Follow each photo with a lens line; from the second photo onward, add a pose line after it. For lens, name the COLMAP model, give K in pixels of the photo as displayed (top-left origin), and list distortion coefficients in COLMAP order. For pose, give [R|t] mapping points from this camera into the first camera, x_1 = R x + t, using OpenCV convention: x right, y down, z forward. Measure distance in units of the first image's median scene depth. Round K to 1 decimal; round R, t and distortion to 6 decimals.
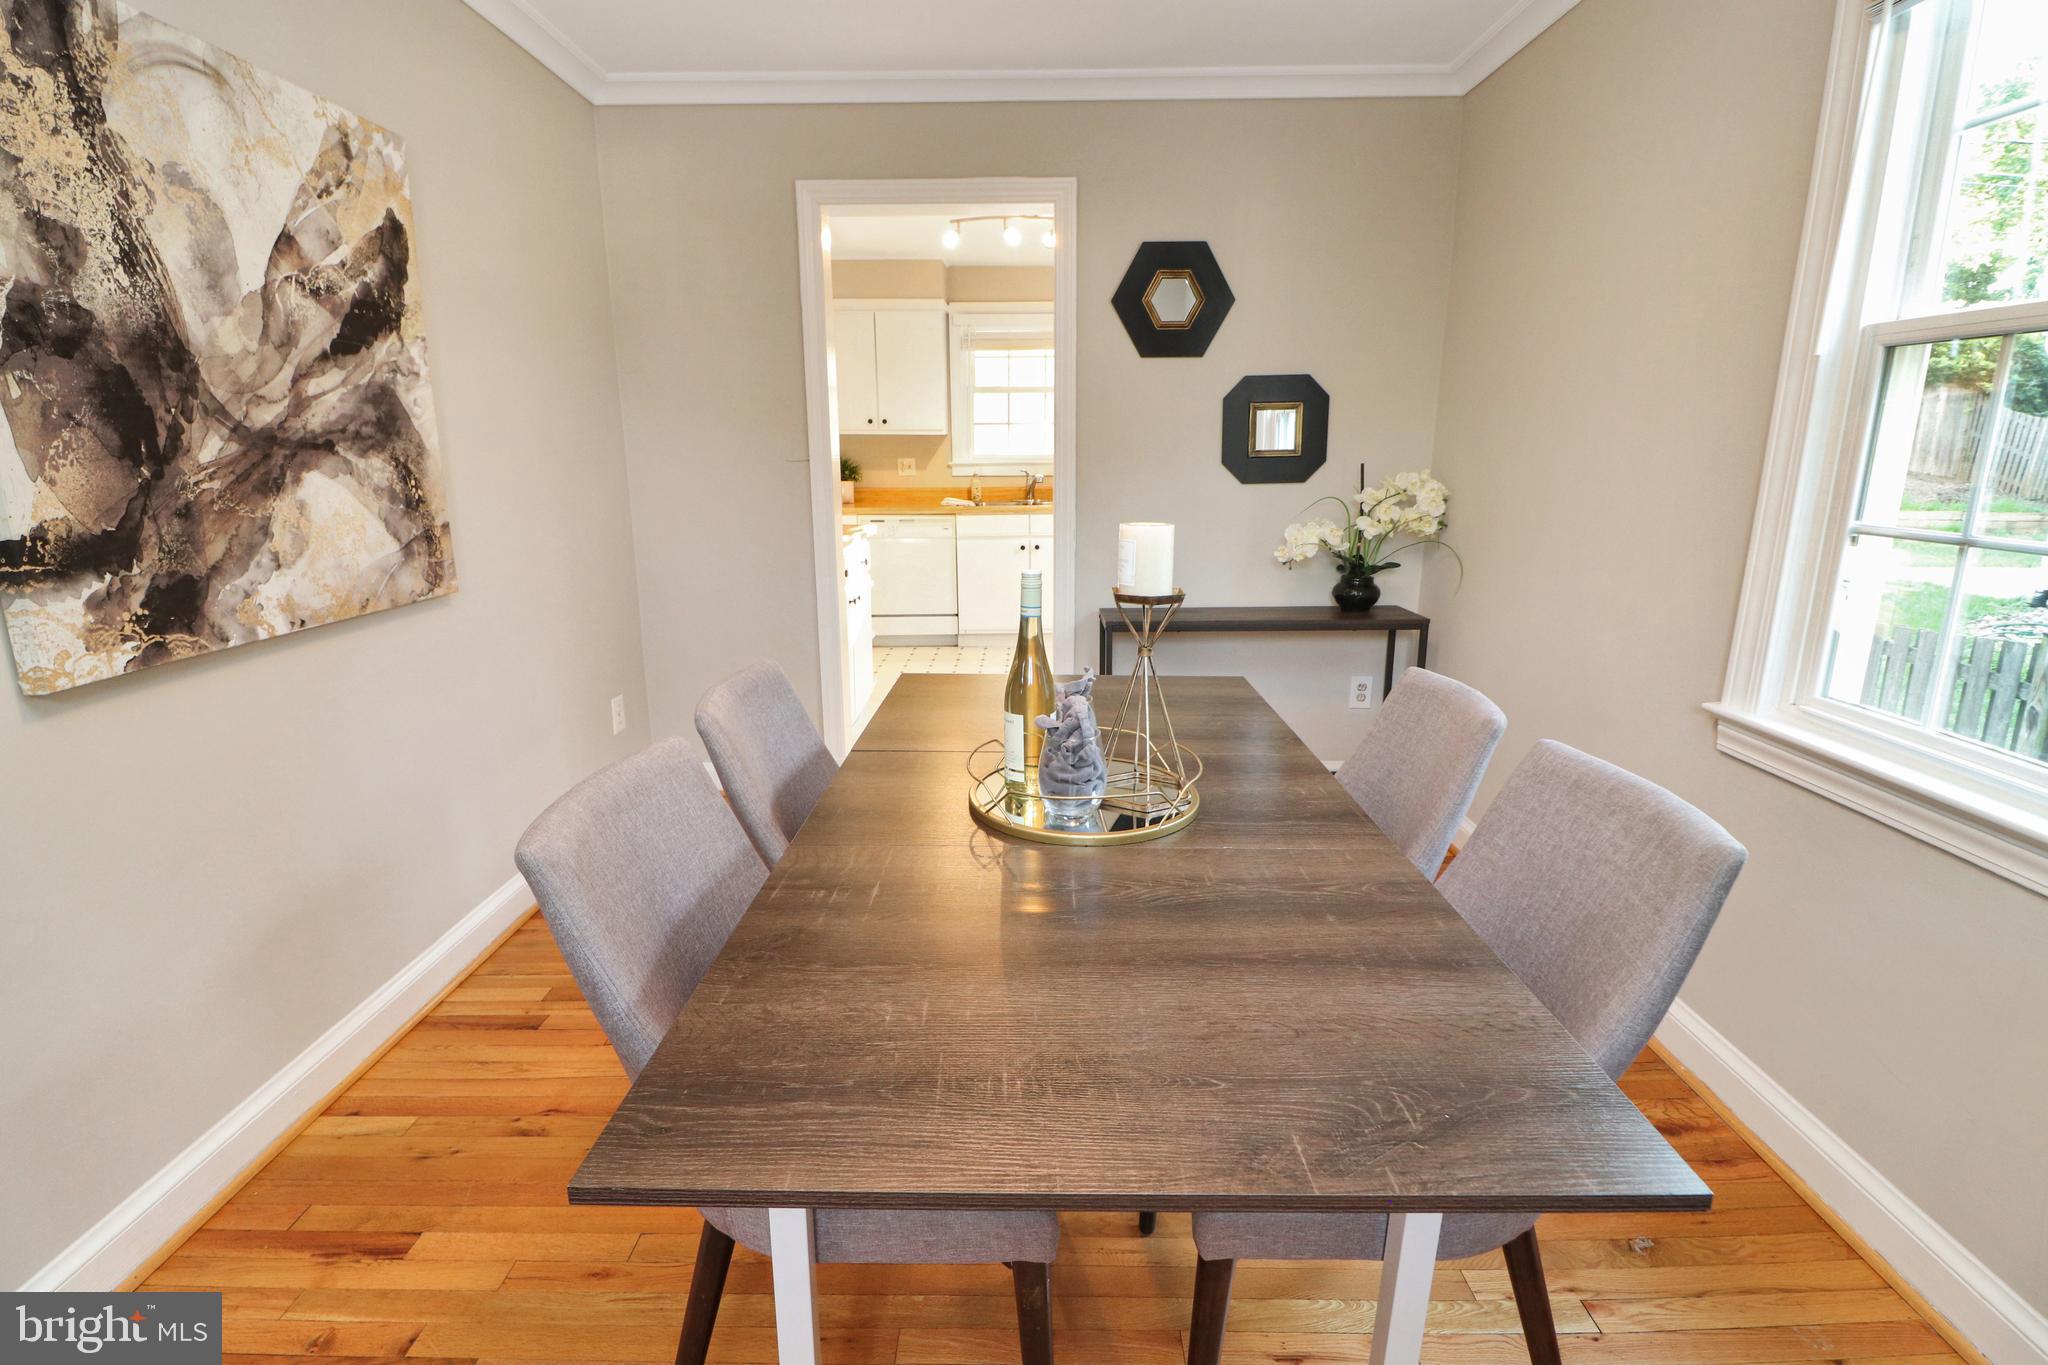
lens RADIAL K [[972.1, 0, 1027.9], [0, 972.1, 684.8], [0, 0, 1]] dist [0.000043, -0.009336]
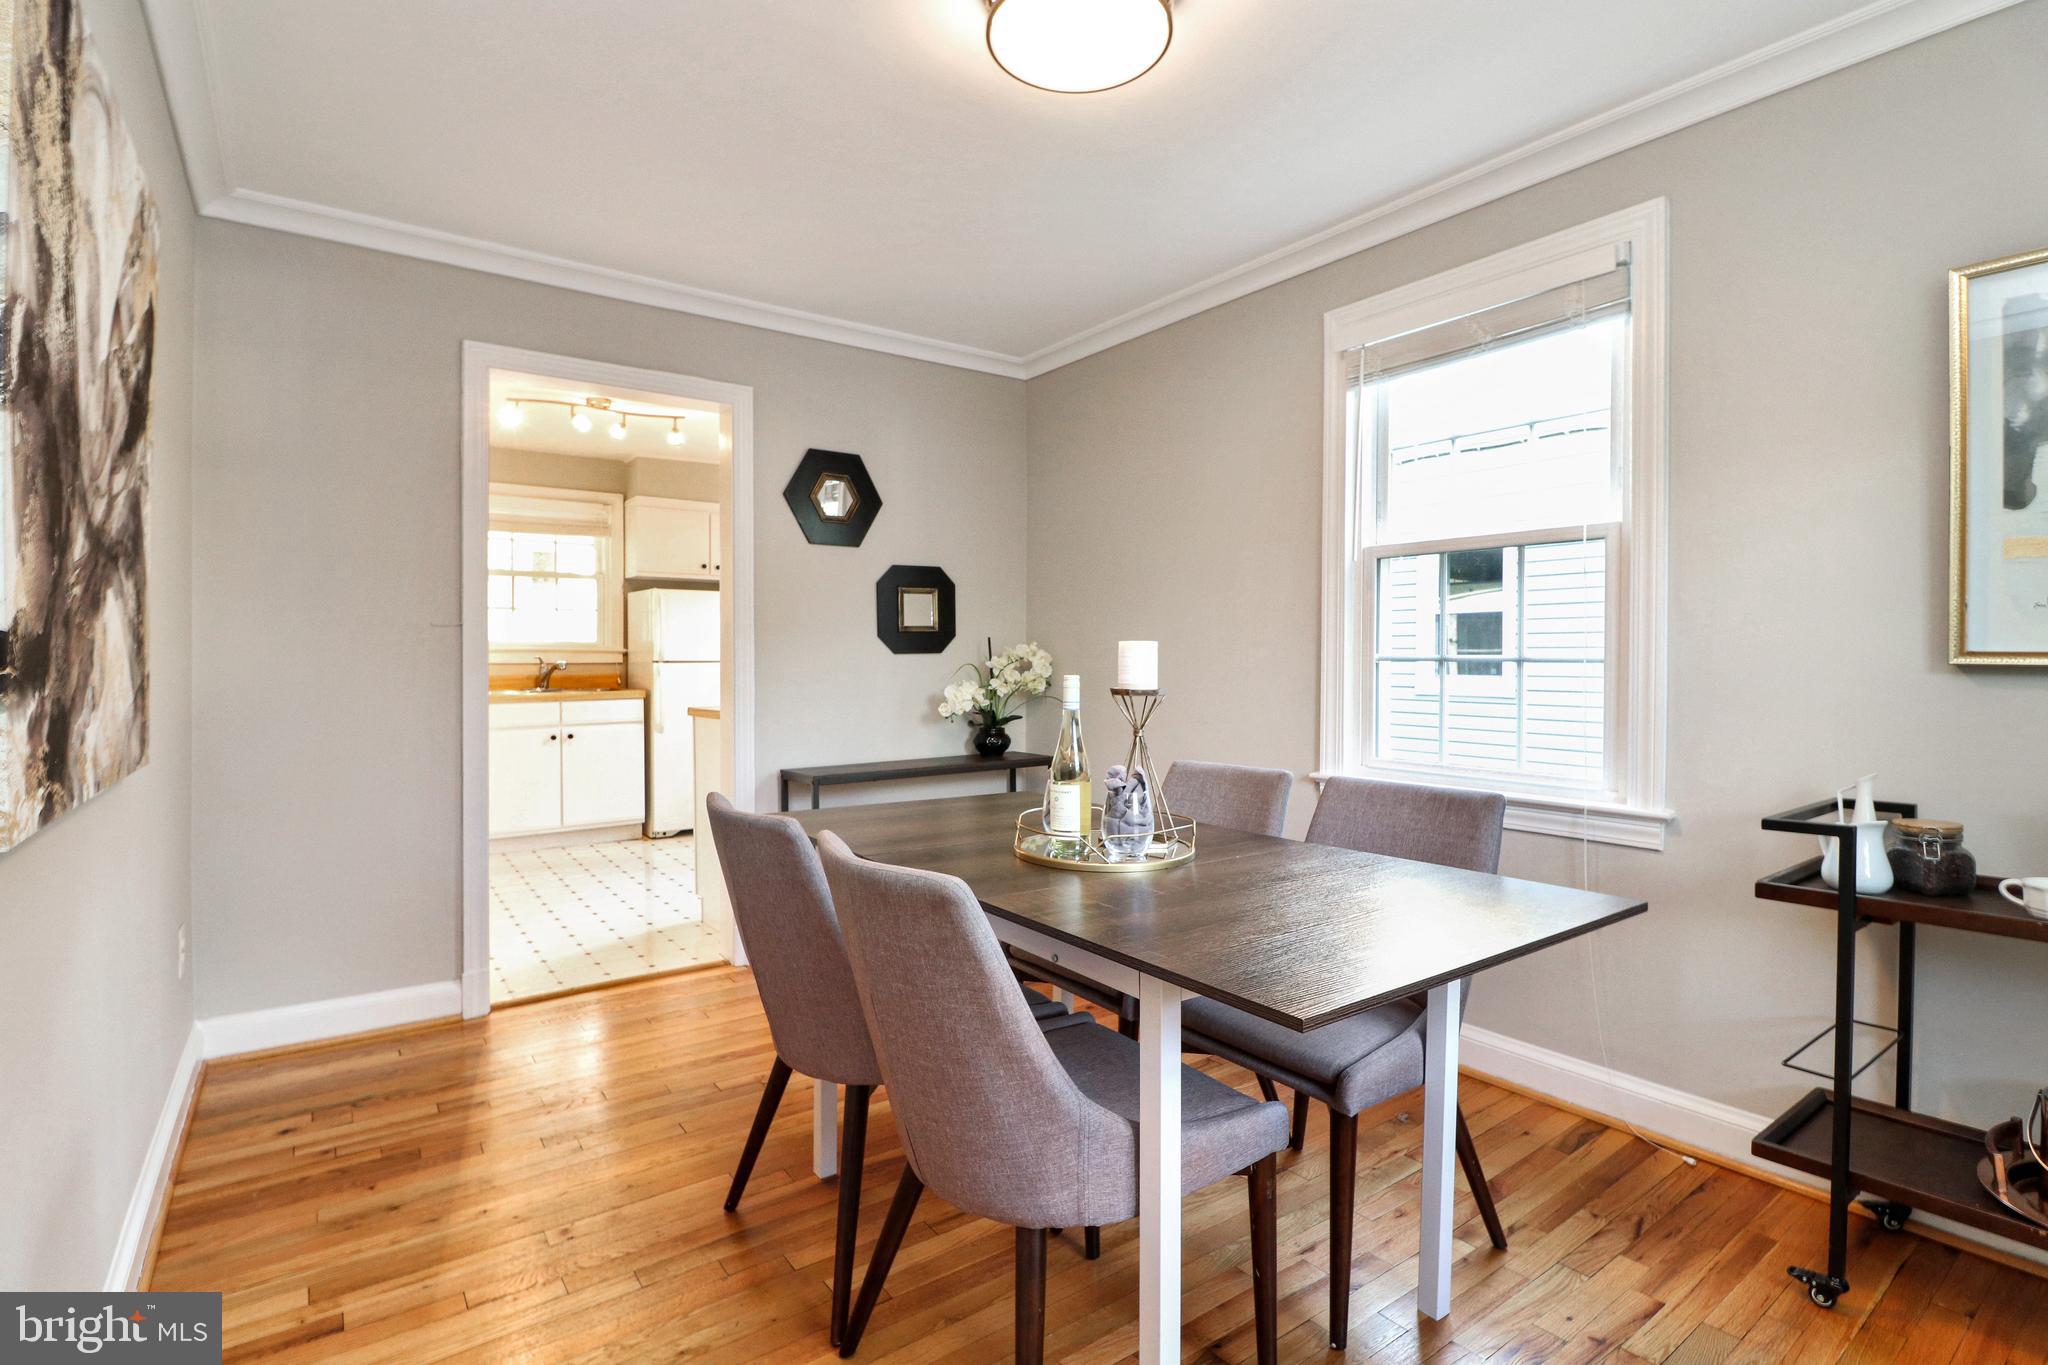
lens RADIAL K [[972.1, 0, 1023.8], [0, 972.1, 675.6], [0, 0, 1]] dist [0.000043, -0.009336]
pose [[0.803435, -0.005181, 0.595369, -0.364023], [0.136251, 0.975027, -0.175382, 0.045727], [-0.579592, 0.222028, 0.784077, 0.003782]]
